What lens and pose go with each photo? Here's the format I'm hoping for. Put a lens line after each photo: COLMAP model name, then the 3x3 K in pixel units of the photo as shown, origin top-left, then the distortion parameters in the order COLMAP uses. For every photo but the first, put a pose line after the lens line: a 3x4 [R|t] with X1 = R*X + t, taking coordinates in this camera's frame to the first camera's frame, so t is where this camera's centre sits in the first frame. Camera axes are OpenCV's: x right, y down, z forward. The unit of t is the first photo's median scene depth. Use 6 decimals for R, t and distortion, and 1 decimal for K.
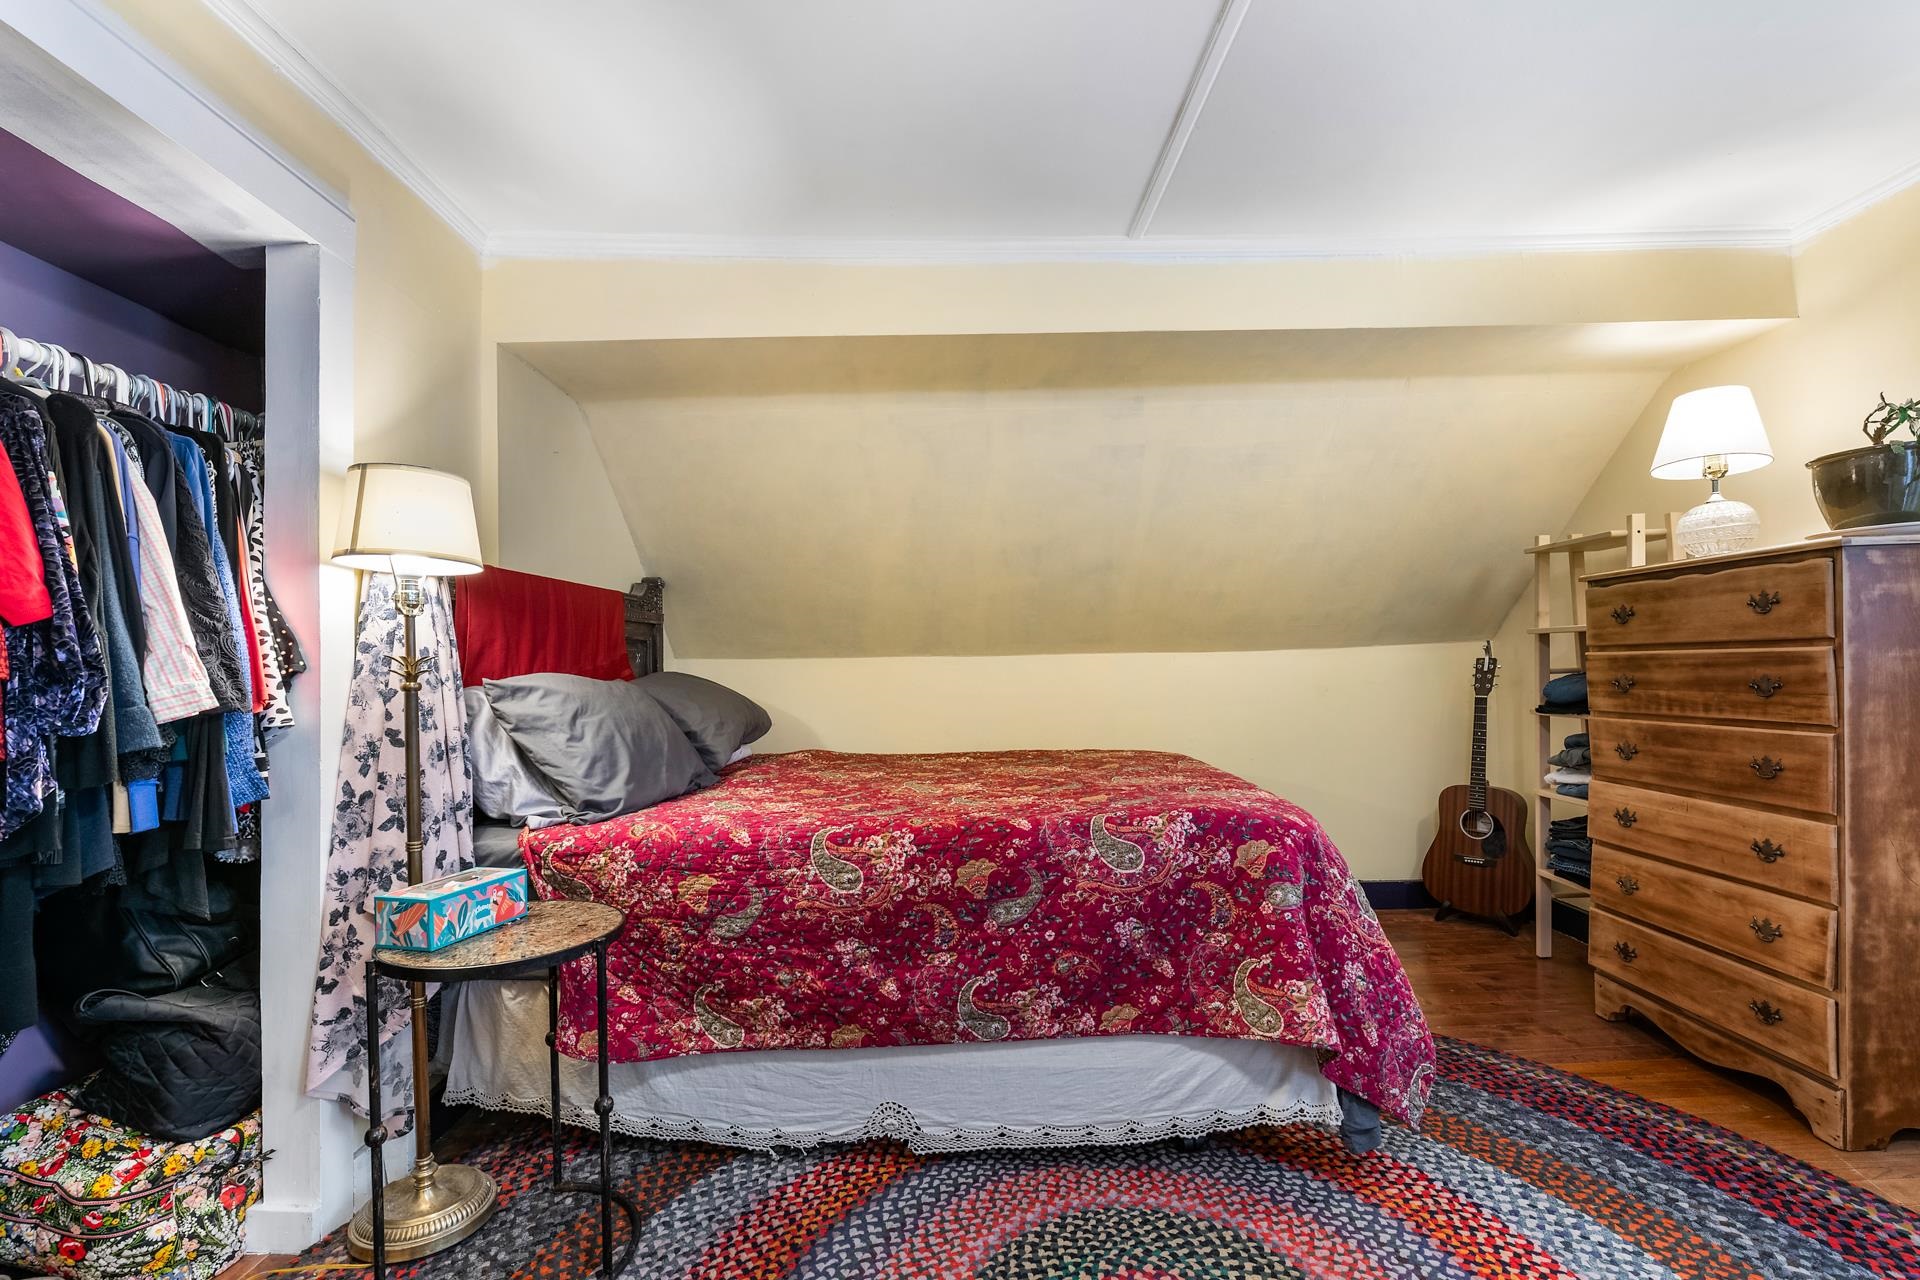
lens RADIAL K [[835.2, 0, 983.7], [0, 835.2, 664.4], [0, 0, 1]] dist [-0.000650, -0.004749]
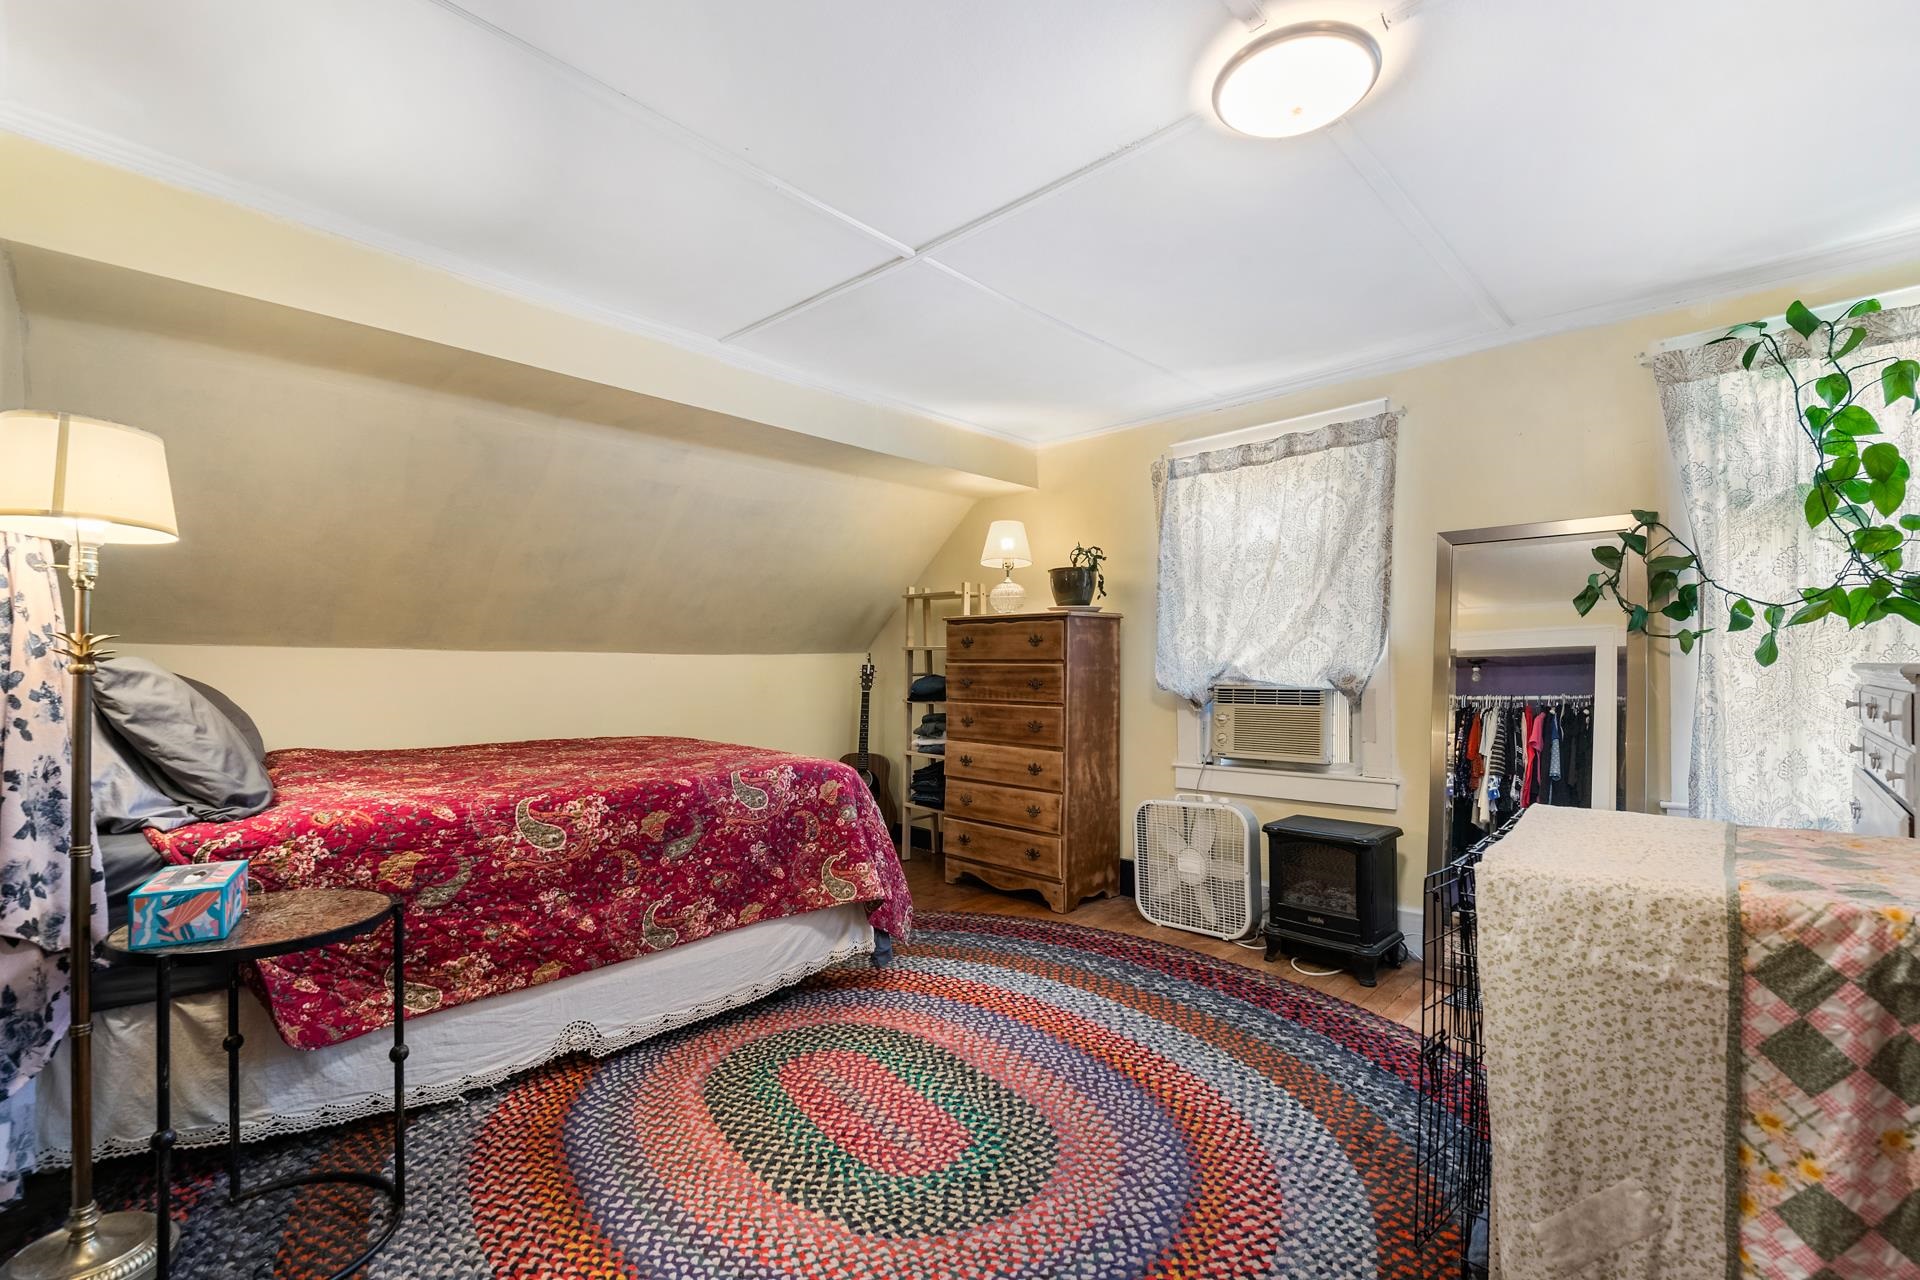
lens RADIAL K [[835.2, 0, 955.3], [0, 835.2, 642.8], [0, 0, 1]] dist [-0.000650, -0.004749]
pose [[0.701705, 0.043459, 0.711141, -0.608998], [-0.023725, 0.999010, -0.037641, 0.009101], [-0.712073, 0.009541, 0.702041, -0.244468]]
